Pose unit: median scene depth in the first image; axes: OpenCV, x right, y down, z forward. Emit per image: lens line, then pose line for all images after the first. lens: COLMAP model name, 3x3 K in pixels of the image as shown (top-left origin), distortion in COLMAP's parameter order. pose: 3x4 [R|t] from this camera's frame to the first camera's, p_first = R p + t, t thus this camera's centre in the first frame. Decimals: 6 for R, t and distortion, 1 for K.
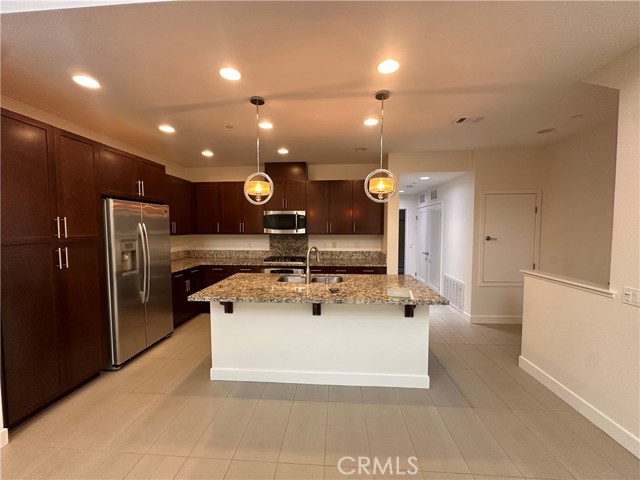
lens RADIAL K [[255.9, 0, 320.0], [0, 255.9, 240.0], [0, 0, 1]] dist [-0.003286, 0.000073]
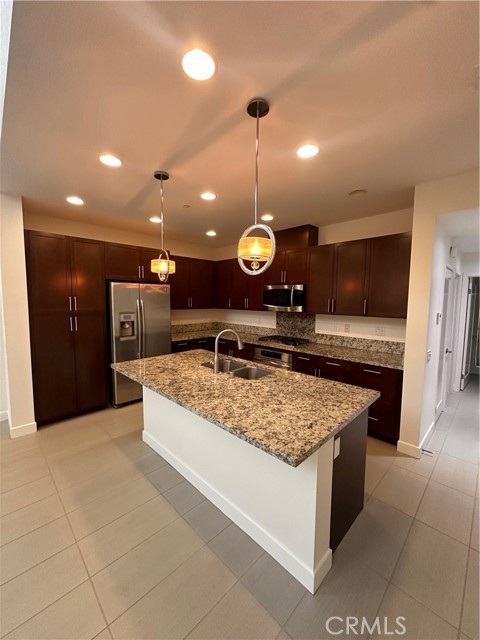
lens RADIAL K [[255.9, 0, 240.0], [0, 255.9, 320.0], [0, 0, 1]] dist [-0.003286, 0.000073]
pose [[0.752652, 0.061538, -0.655537, 0.363197], [-0.041423, 0.998076, 0.046134, -0.031914], [0.657115, -0.007569, 0.753753, 0.261270]]
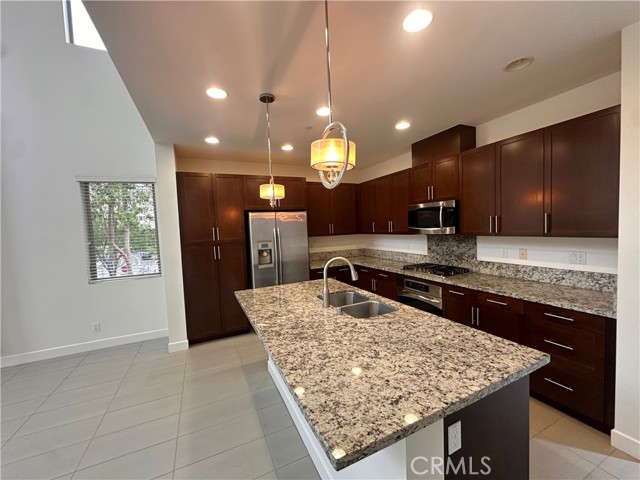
lens RADIAL K [[255.9, 0, 320.0], [0, 255.9, 240.0], [0, 0, 1]] dist [-0.003286, 0.000073]
pose [[0.484116, 0.025269, -0.874639, 0.382450], [-0.001769, 0.999609, 0.027901, -0.030032], [0.875002, -0.011960, 0.483972, 0.400841]]
